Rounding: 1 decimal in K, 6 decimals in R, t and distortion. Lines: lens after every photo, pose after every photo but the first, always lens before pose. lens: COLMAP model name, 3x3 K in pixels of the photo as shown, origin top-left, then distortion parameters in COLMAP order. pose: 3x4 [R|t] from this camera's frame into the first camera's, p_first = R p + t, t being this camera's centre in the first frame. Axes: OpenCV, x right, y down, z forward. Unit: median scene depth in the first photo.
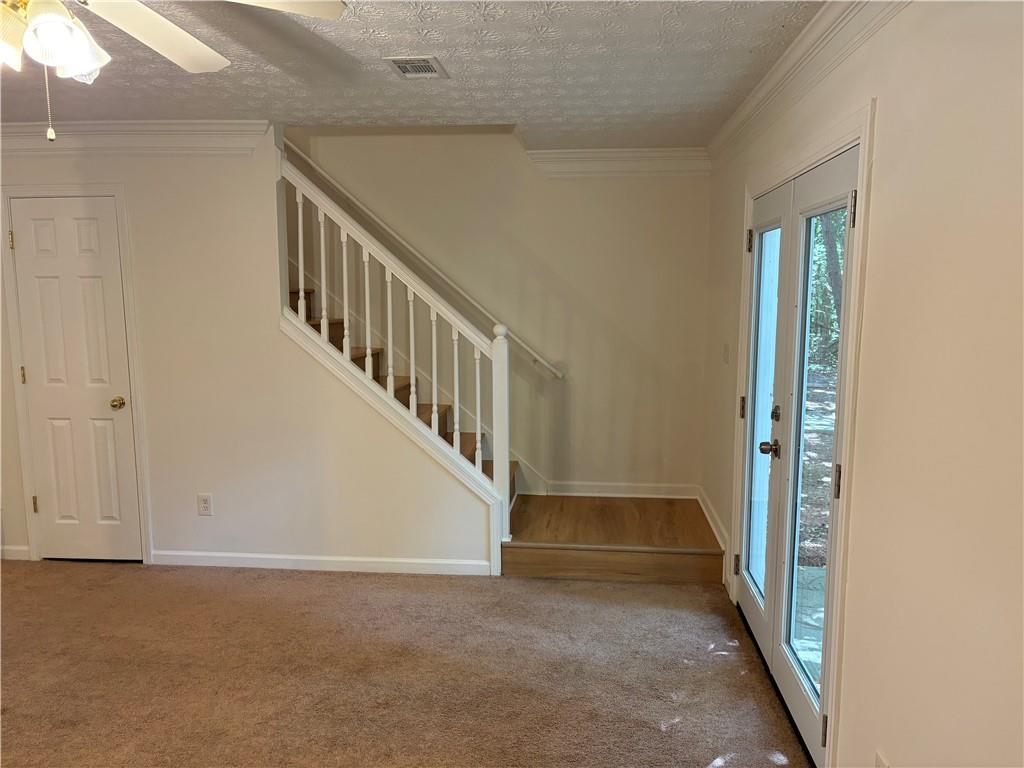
lens RADIAL K [[780.2, 0, 517.5], [0, 780.2, 396.3], [0, 0, 1]] dist [0.063948, -0.063929]
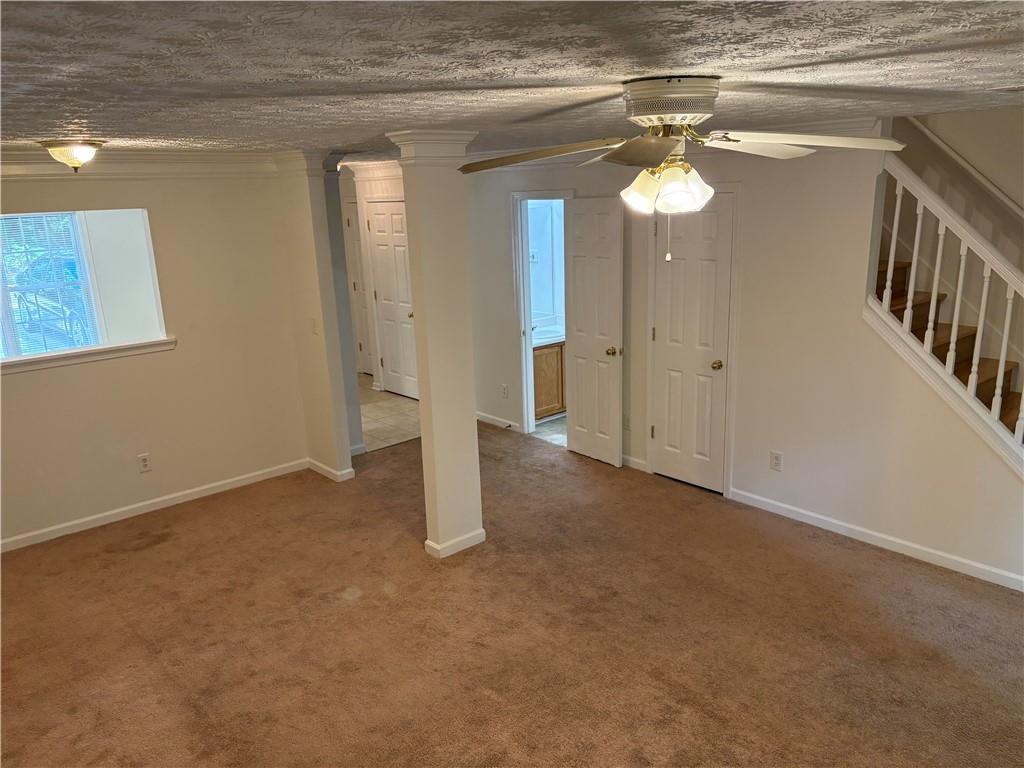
lens RADIAL K [[780.2, 0, 517.5], [0, 780.2, 396.3], [0, 0, 1]] dist [0.063948, -0.063929]
pose [[0.733739, 0.152243, -0.662155, 0.074093], [-0.064484, 0.985777, 0.155195, -0.113705], [0.676365, -0.071175, 0.733120, -0.093738]]
